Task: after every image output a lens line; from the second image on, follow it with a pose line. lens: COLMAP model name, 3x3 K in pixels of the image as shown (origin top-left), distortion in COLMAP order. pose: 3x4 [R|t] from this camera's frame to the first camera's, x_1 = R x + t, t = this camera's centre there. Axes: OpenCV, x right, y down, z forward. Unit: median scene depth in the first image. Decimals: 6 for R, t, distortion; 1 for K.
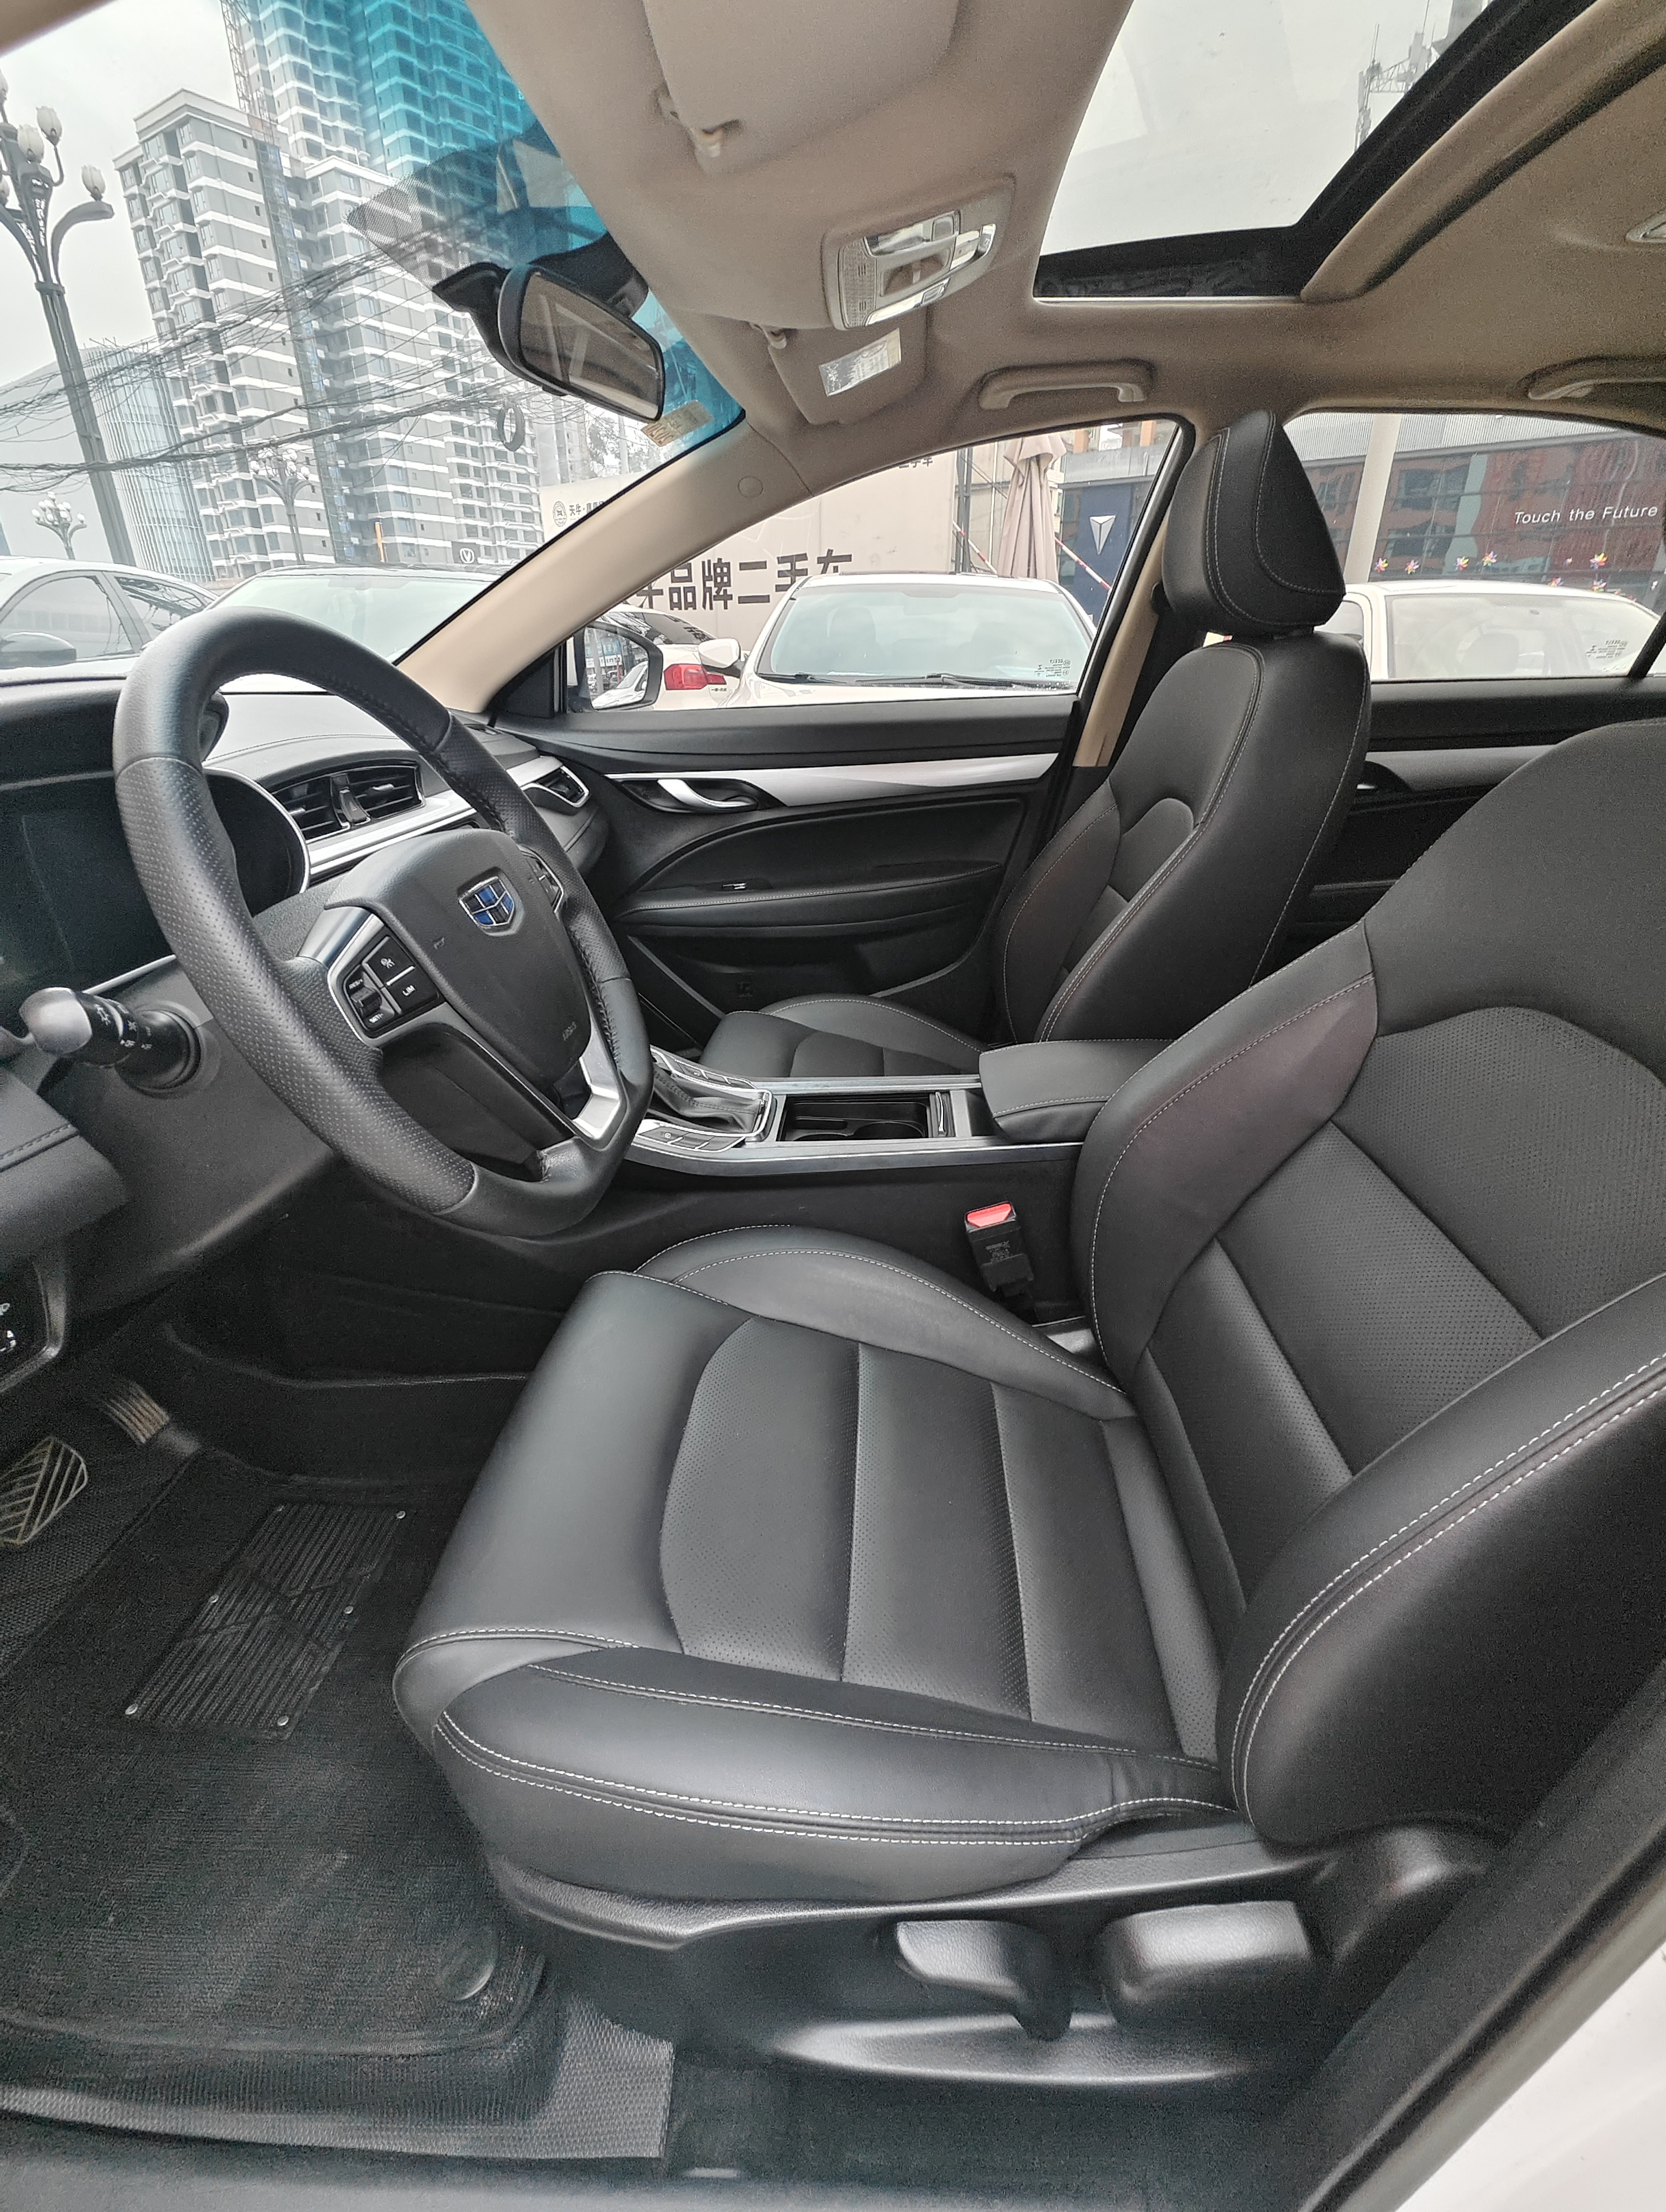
lens RADIAL K [[982.9, 0, 820.5], [0, 982.9, 1070.8], [0, 0, 1]] dist [0.035474, -0.000309]
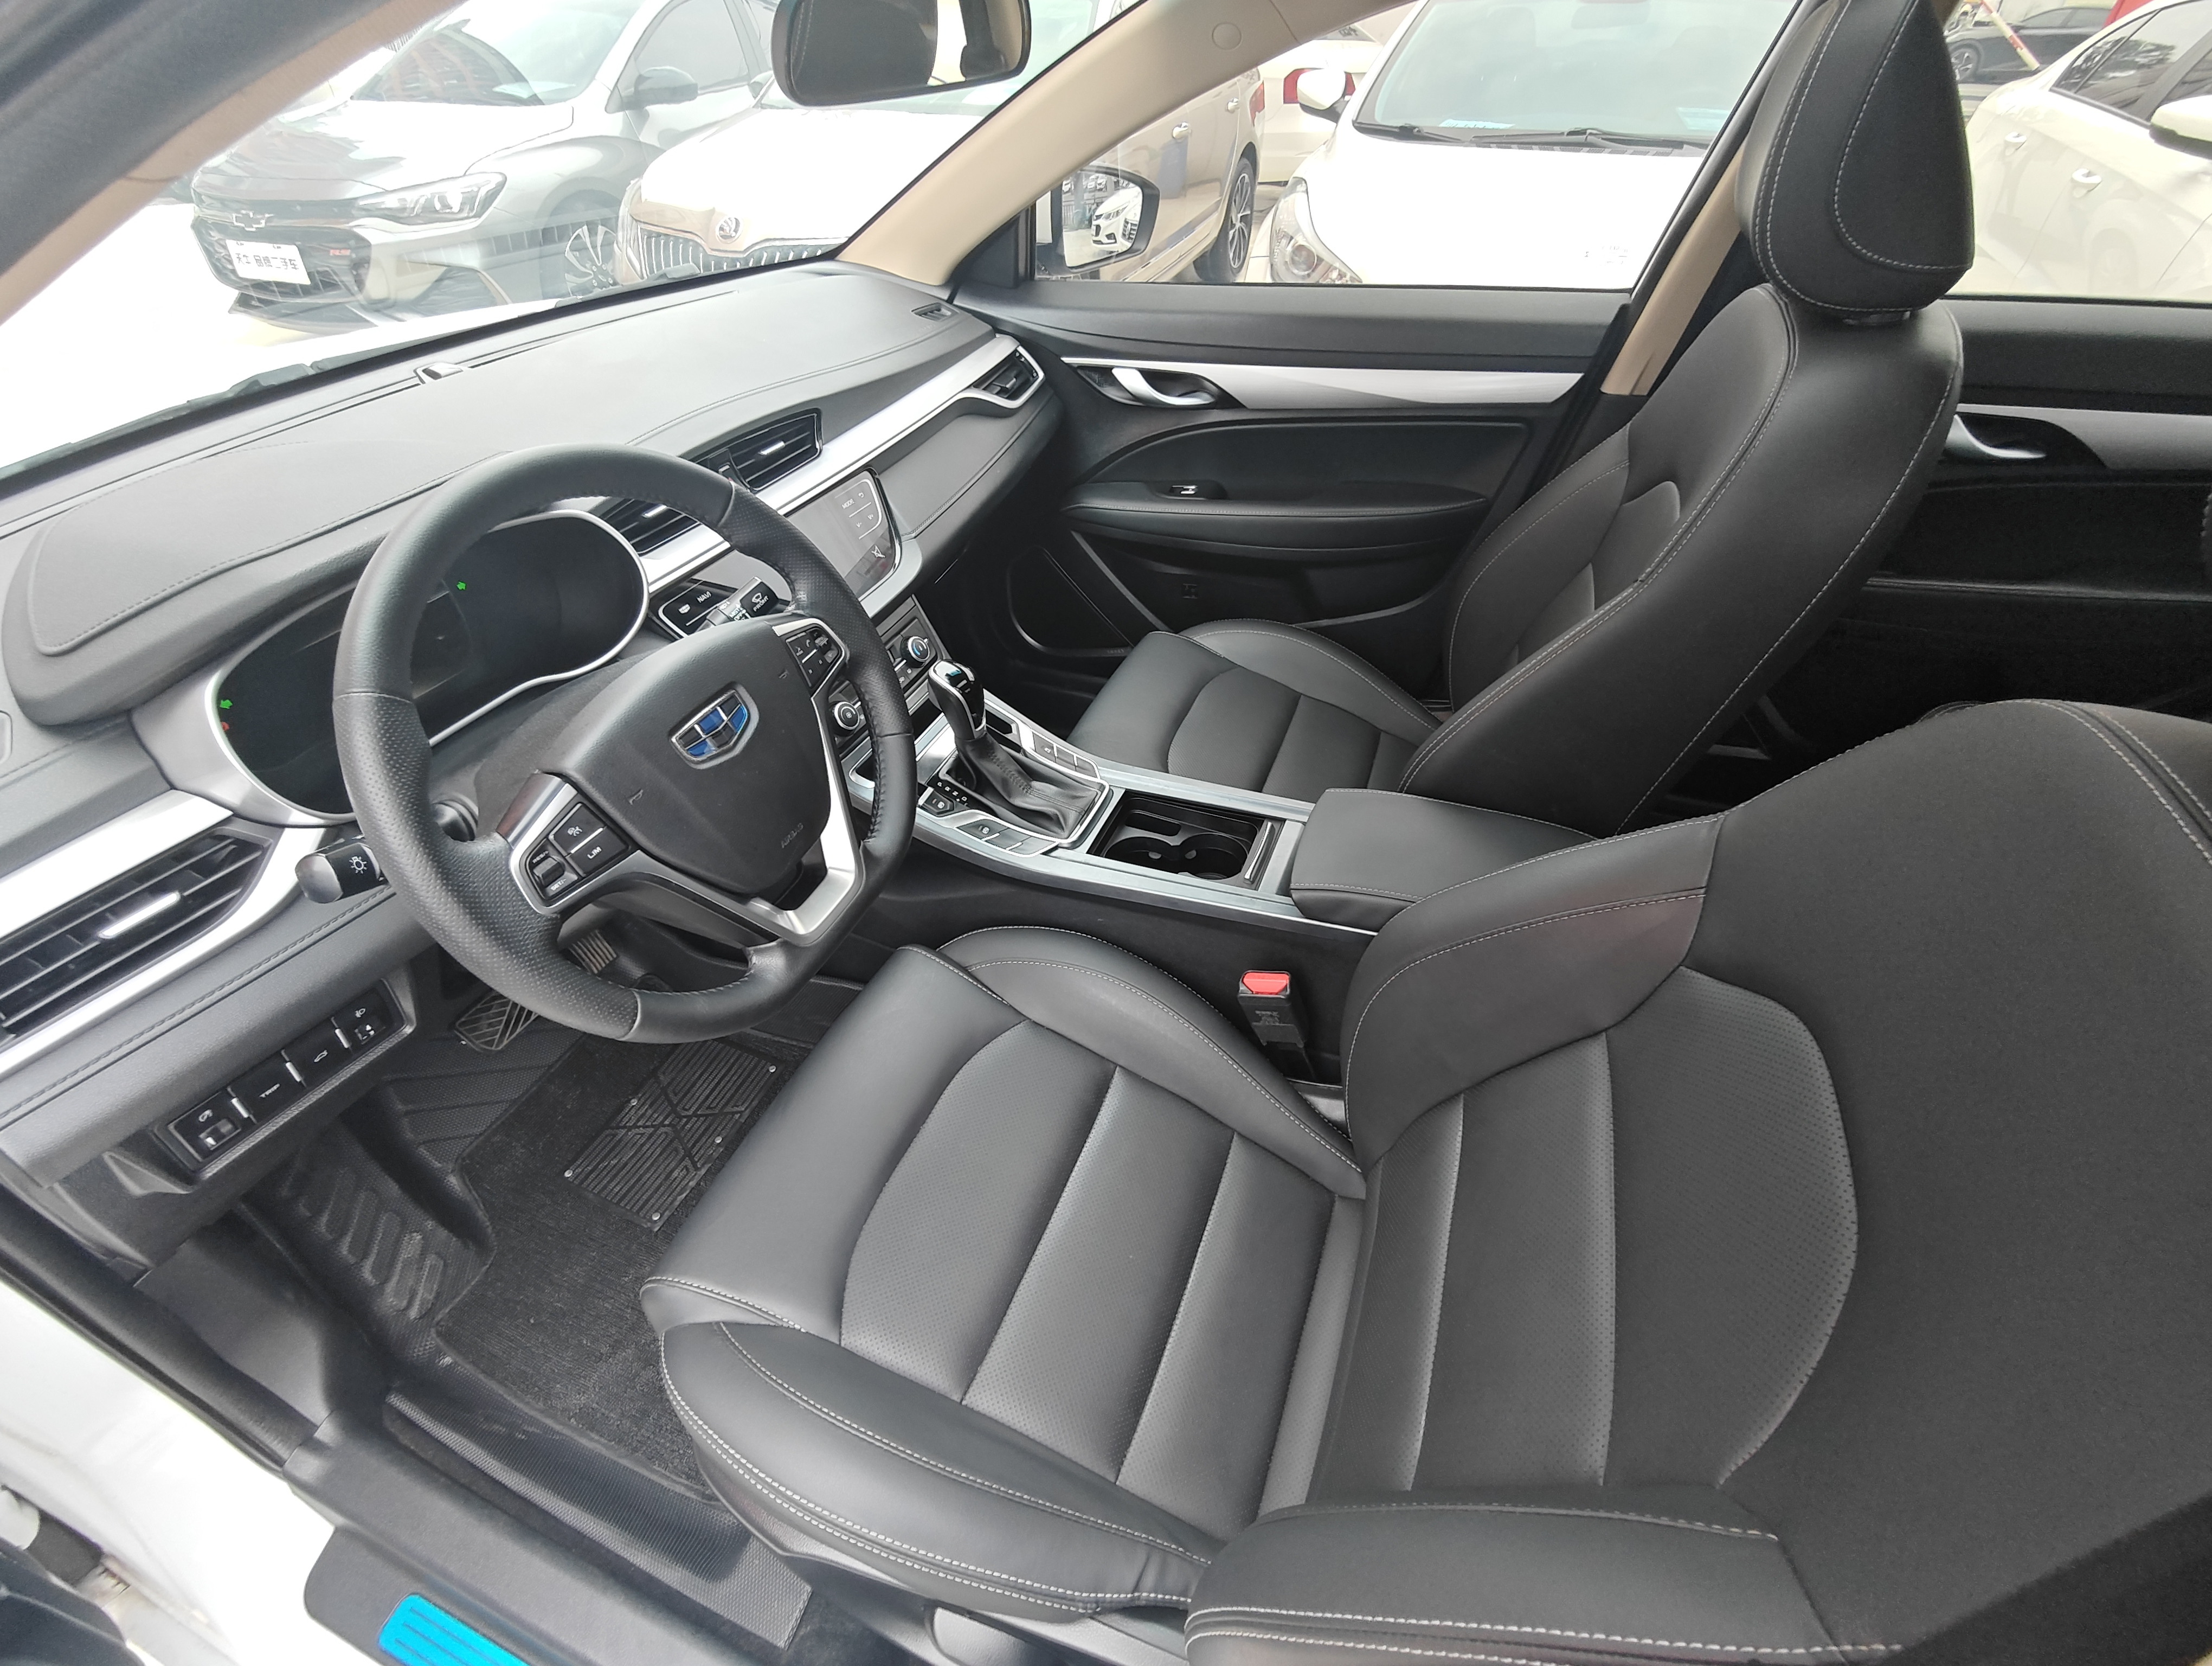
lens RADIAL K [[982.9, 0, 1075.0], [0, 982.9, 794.3], [0, 0, 1]] dist [0.035474, -0.000309]
pose [[0.944031, 0.187437, -0.271427, 0.211914], [-0.110640, 0.955125, 0.274762, -0.269775], [0.310747, -0.229353, 0.922406, 0.064424]]
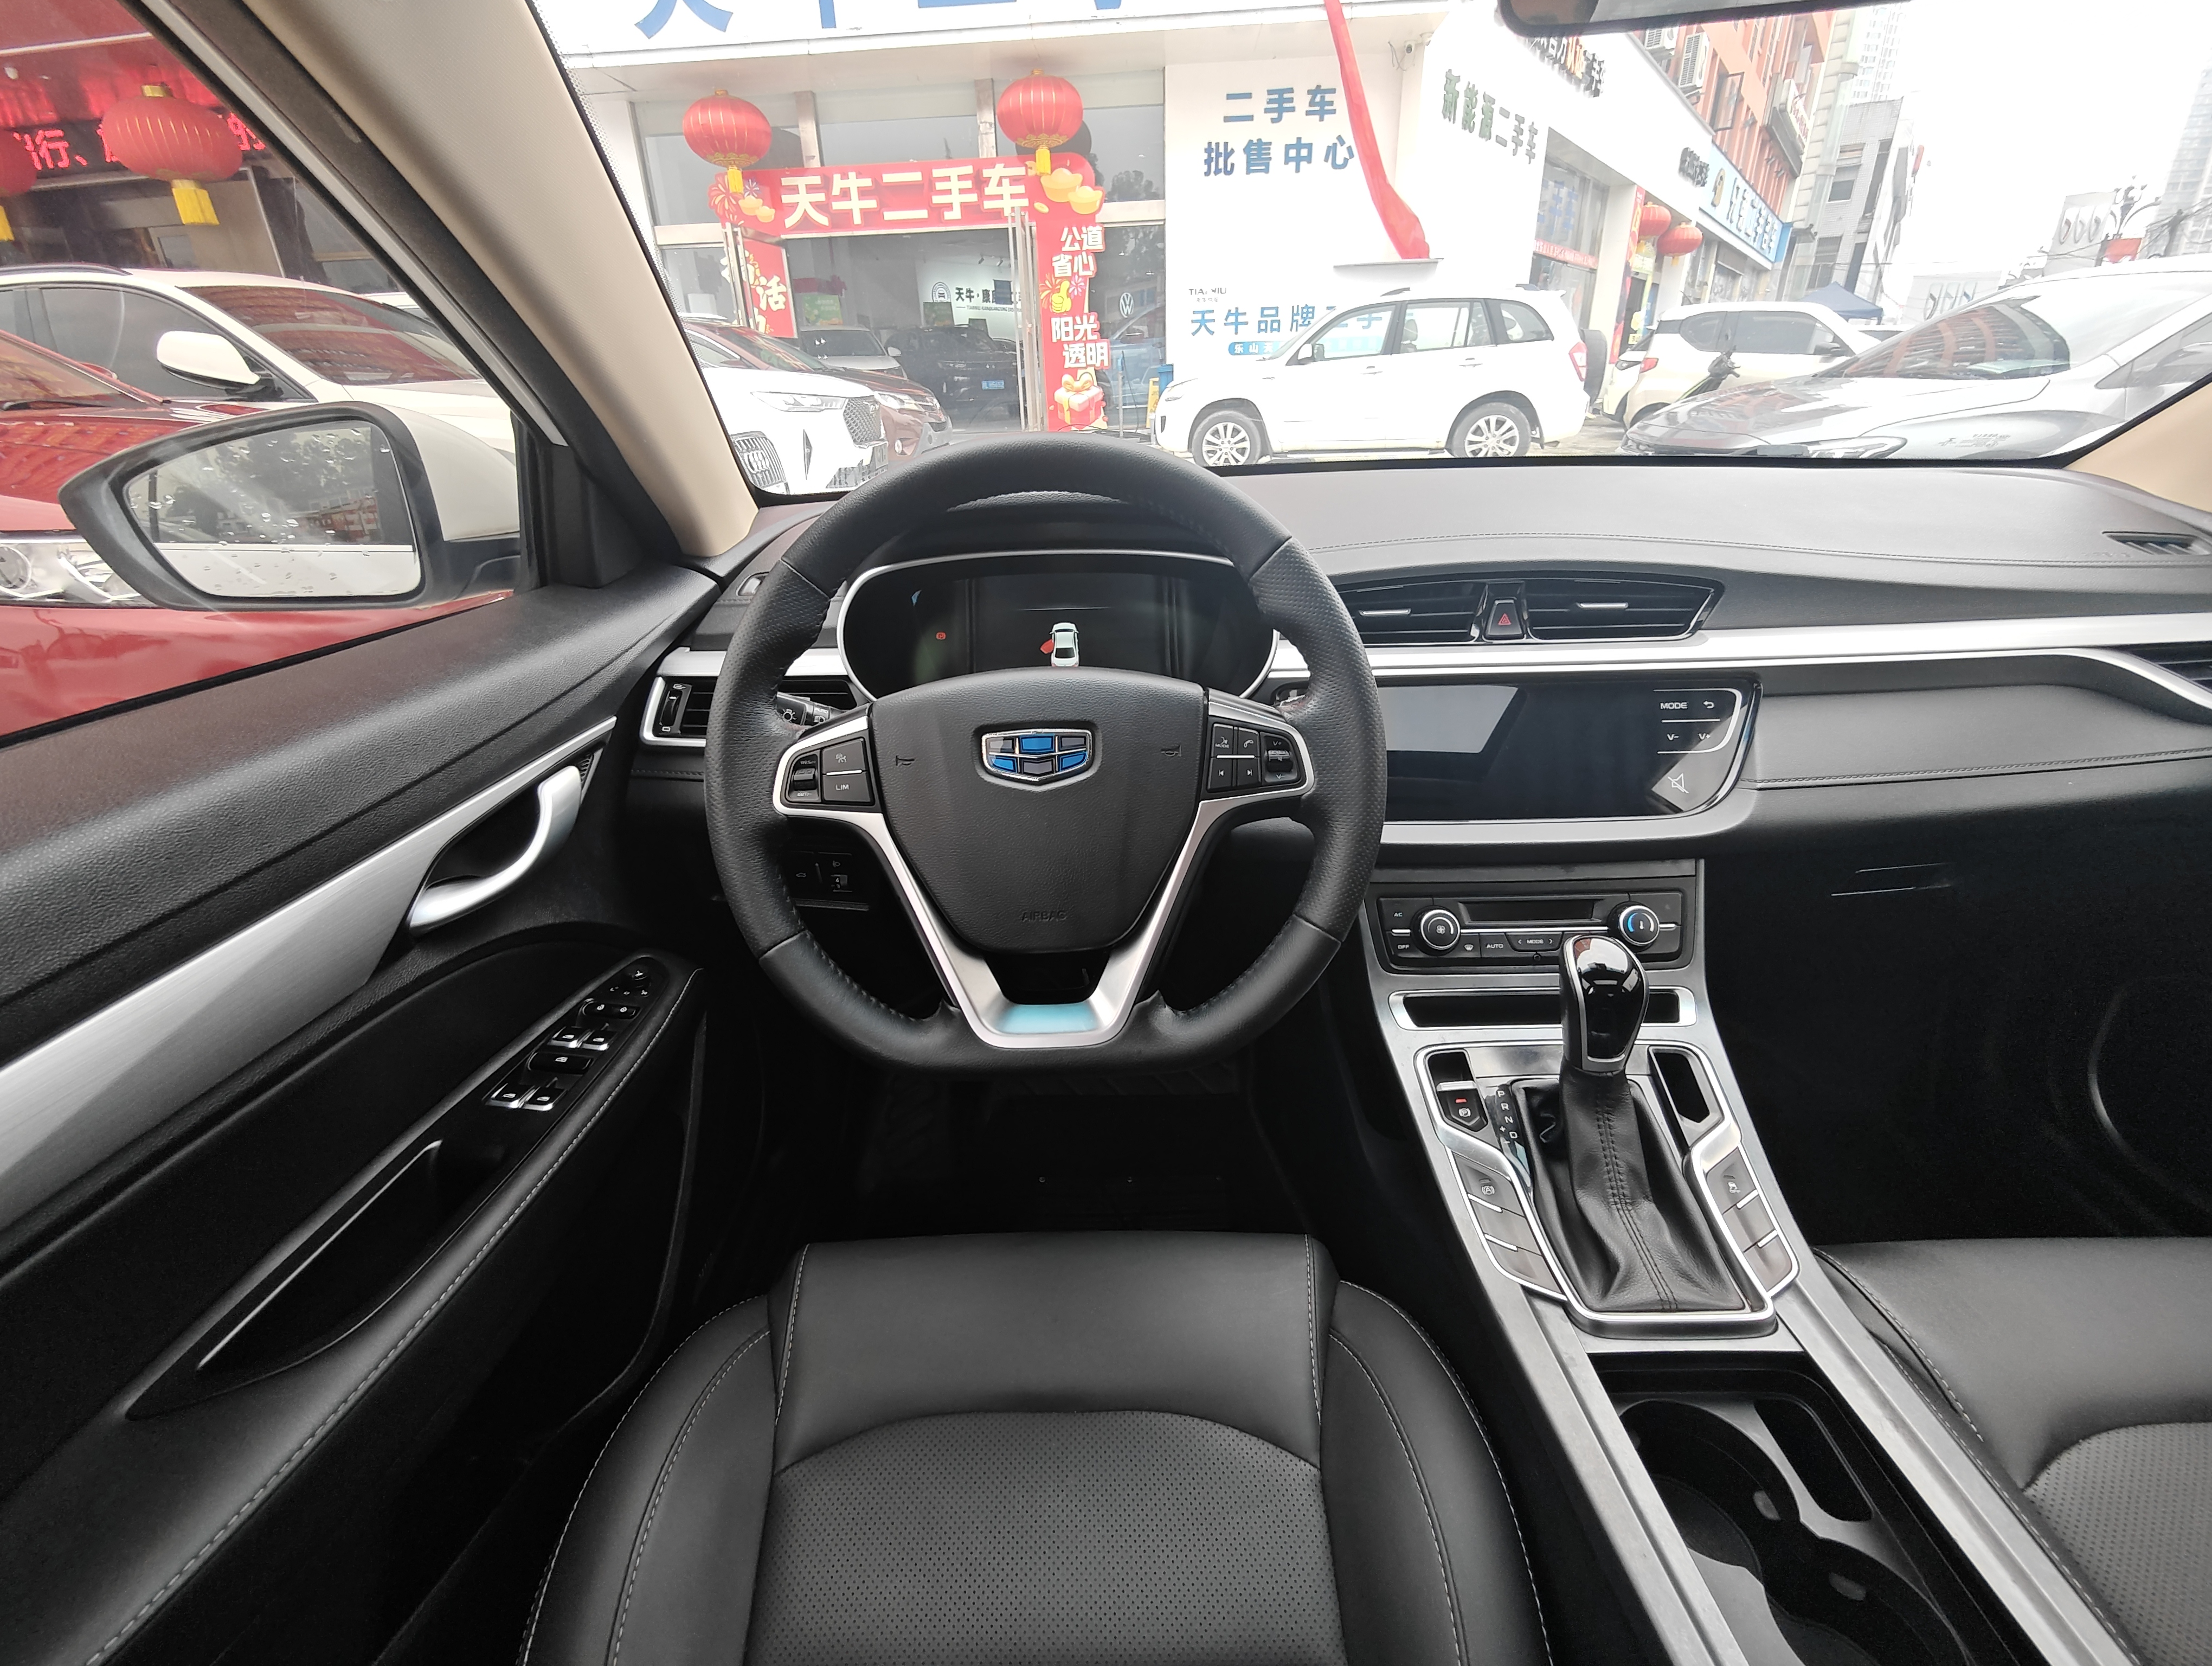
lens RADIAL K [[984.2, 0, 1093.0], [0, 984.2, 814.6], [0, 0, 1]] dist [-0.001168, 0.000442]
pose [[0.053024, 0.409786, -0.910639, 0.323709], [-0.365756, 0.856521, 0.364136, -0.289832], [0.929199, 0.313764, 0.195297, 0.548507]]
